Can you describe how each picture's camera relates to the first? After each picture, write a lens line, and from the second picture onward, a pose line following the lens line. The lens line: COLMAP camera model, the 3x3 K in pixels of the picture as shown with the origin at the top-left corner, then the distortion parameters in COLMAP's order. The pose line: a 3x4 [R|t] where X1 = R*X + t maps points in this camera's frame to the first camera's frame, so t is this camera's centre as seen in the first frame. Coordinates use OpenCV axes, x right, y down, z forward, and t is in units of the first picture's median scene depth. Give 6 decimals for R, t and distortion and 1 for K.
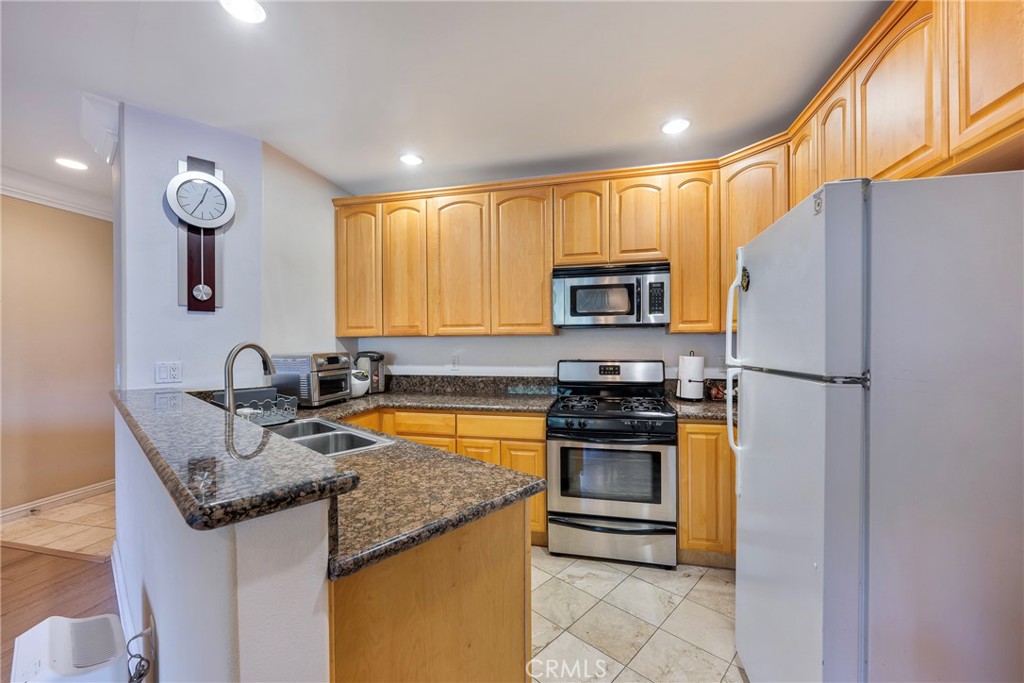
lens RADIAL K [[411.1, 0, 504.6], [0, 411.1, 343.9], [0, 0, 1]] dist [-0.003986, 0.000483]
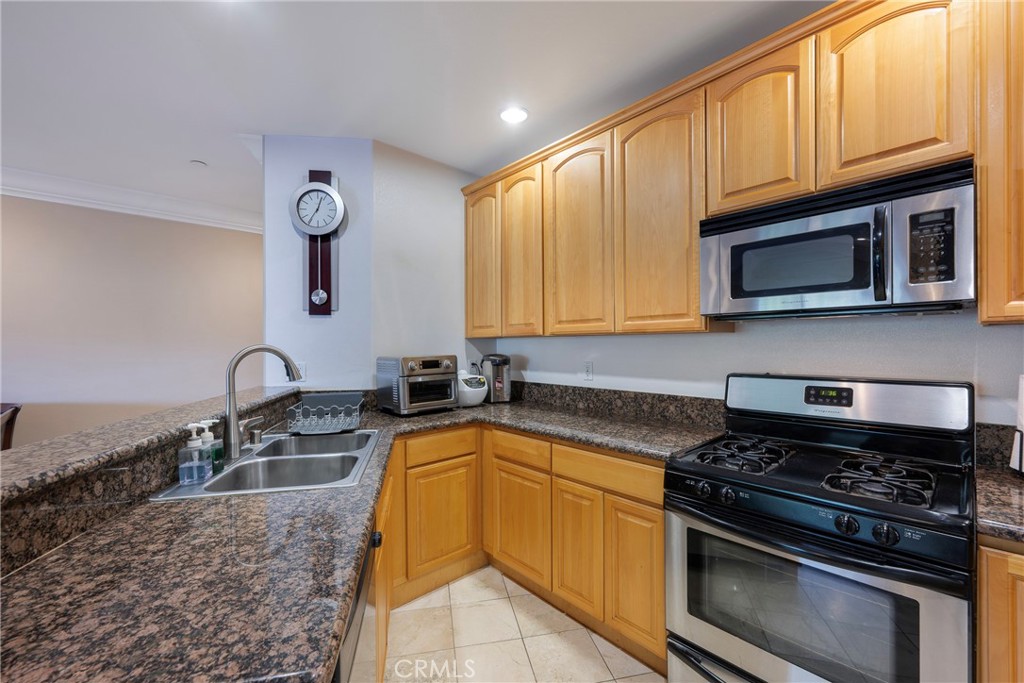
lens RADIAL K [[411.1, 0, 515.7], [0, 411.1, 344.0], [0, 0, 1]] dist [-0.003986, 0.000483]
pose [[0.827665, -0.000247, -0.561223, 0.232235], [0.000803, 0.999999, 0.000745, -0.004441], [0.561222, -0.001067, 0.827665, 0.352824]]
